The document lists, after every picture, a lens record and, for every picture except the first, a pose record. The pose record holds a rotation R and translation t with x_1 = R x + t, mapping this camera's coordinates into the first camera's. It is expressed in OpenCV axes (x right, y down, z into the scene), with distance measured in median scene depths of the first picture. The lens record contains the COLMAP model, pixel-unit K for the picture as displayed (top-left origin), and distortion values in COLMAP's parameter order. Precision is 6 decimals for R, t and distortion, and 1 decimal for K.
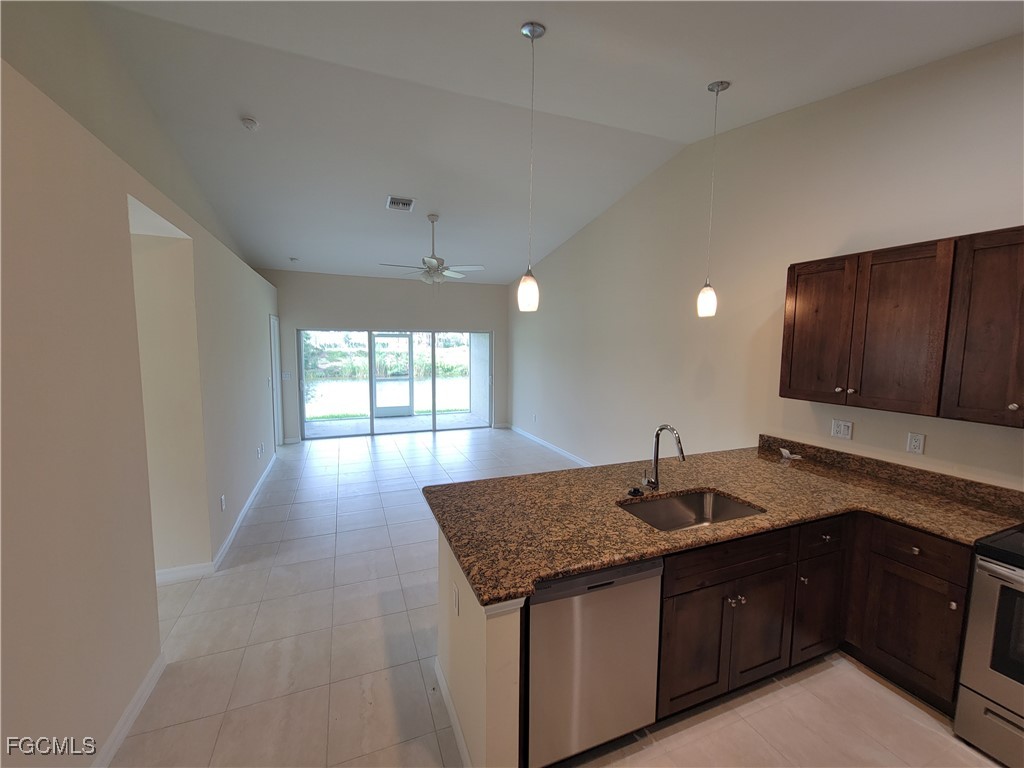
lens RADIAL K [[418.0, 0, 506.1], [0, 418.0, 380.6], [0, 0, 1]] dist [-0.000031, -0.000054]
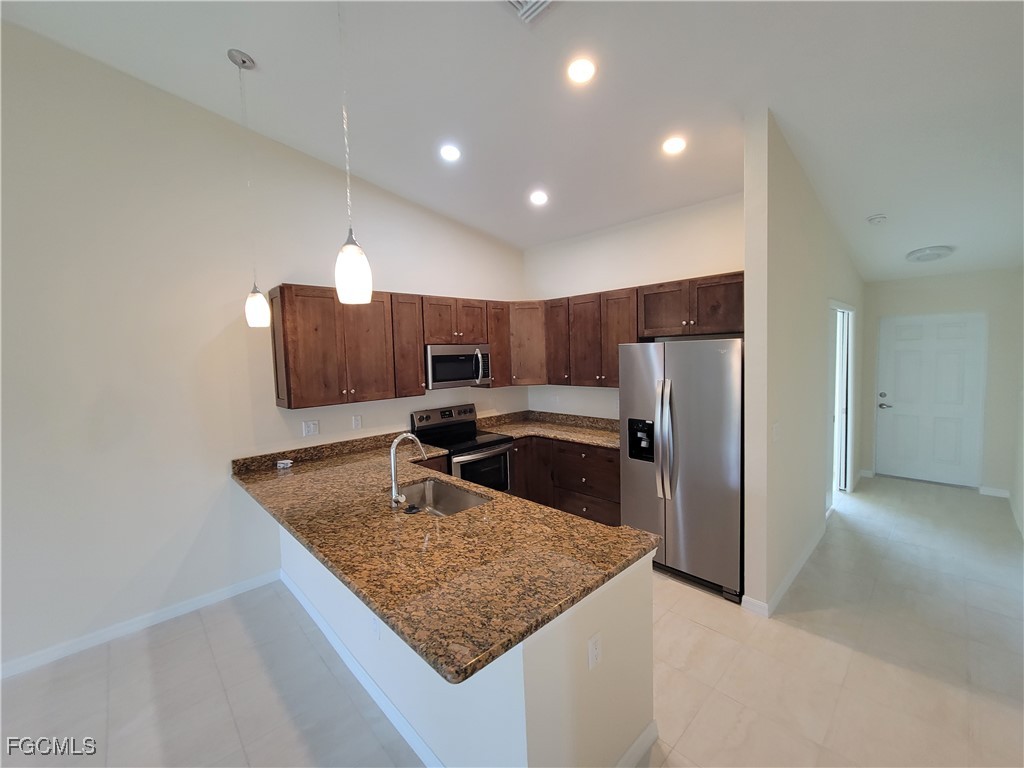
lens RADIAL K [[418.0, 0, 506.1], [0, 418.0, 380.6], [0, 0, 1]] dist [-0.000031, -0.000054]
pose [[-0.368953, -0.055510, 0.927789, -0.680610], [0.118191, 0.987309, 0.106072, -0.105710], [-0.921903, 0.148791, -0.357710, 1.174736]]
